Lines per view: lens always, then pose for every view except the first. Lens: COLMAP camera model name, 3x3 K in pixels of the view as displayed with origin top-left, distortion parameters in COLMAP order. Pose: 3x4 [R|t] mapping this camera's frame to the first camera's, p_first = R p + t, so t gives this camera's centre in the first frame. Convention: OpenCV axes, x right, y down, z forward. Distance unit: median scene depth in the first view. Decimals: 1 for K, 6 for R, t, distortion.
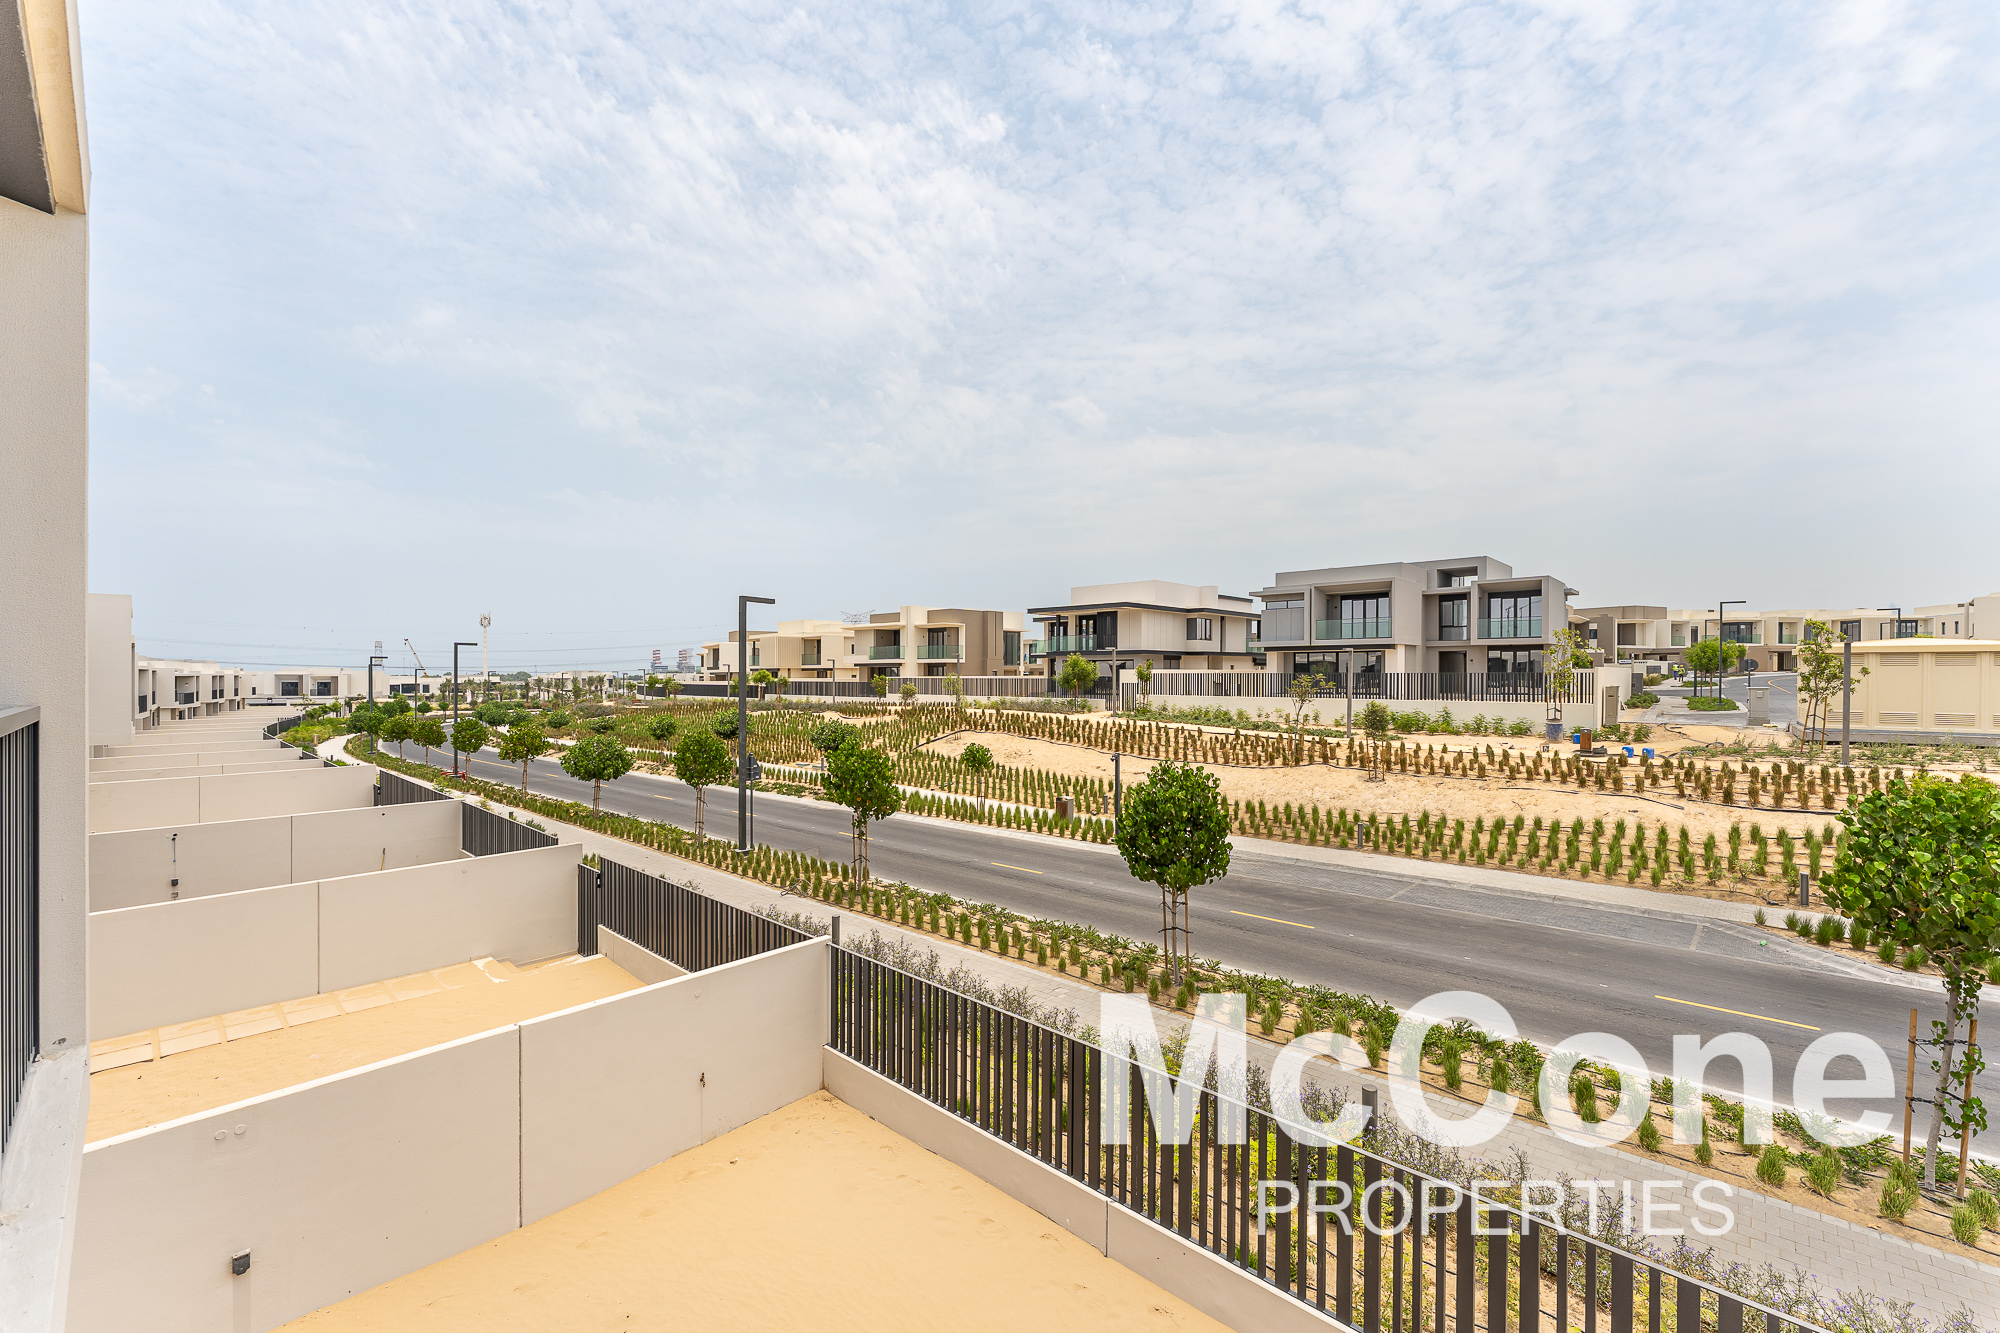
lens RADIAL K [[819.6, 0, 995.2], [0, 819.6, 686.5], [0, 0, 1]] dist [-0.002125, 0.000445]
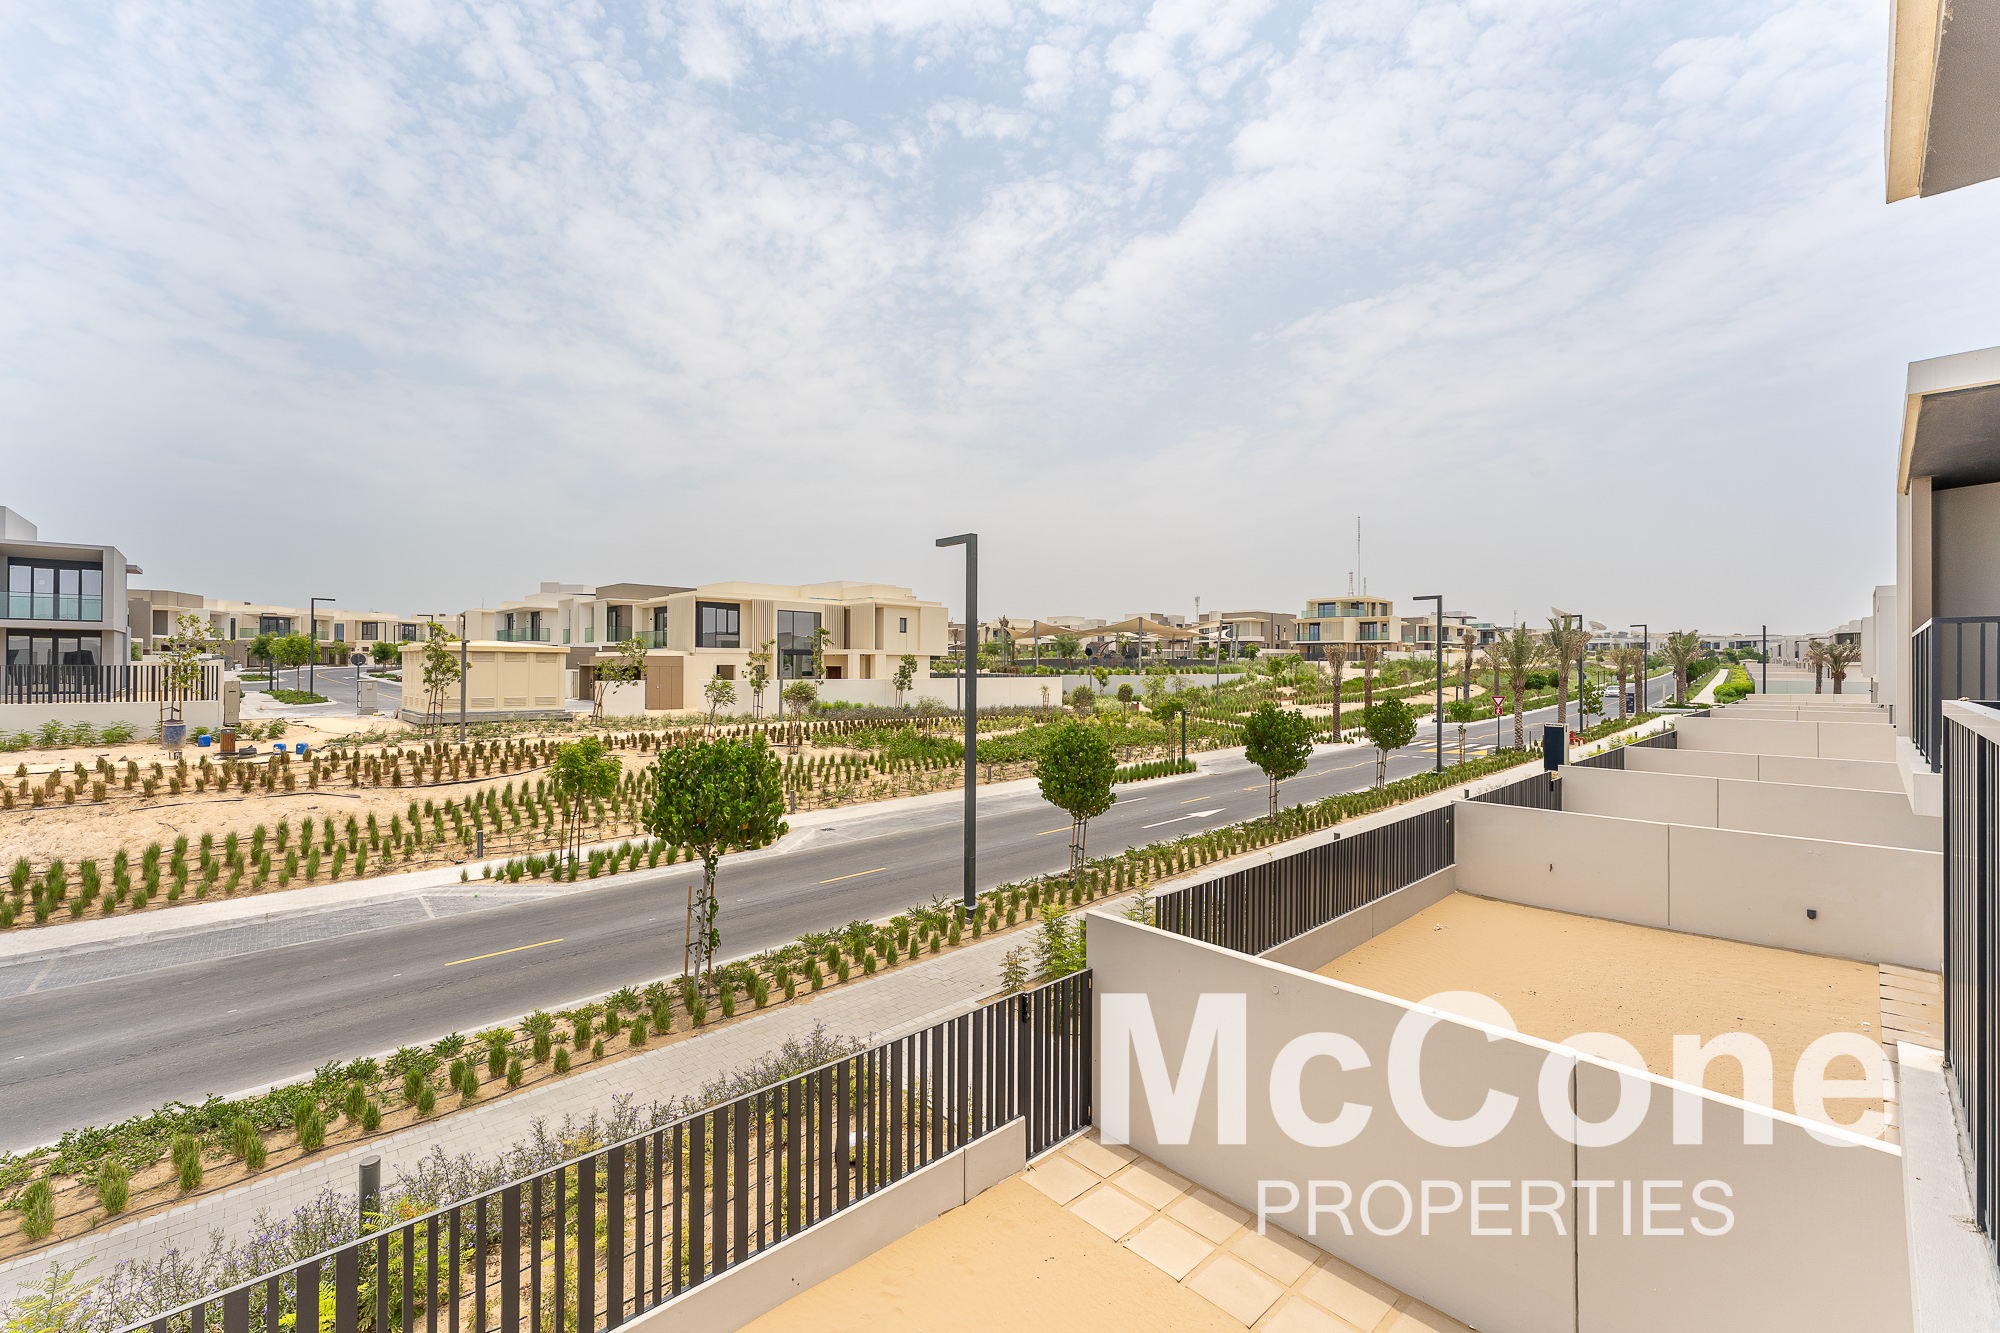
lens RADIAL K [[819.6, 0, 989.3], [0, 819.6, 657.6], [0, 0, 1]] dist [-0.002125, 0.000445]
pose [[0.055322, 0.015001, 0.998356, -0.152803], [0.012128, 0.999803, -0.015695, -0.002098], [-0.998395, 0.012977, 0.055129, 0.134689]]
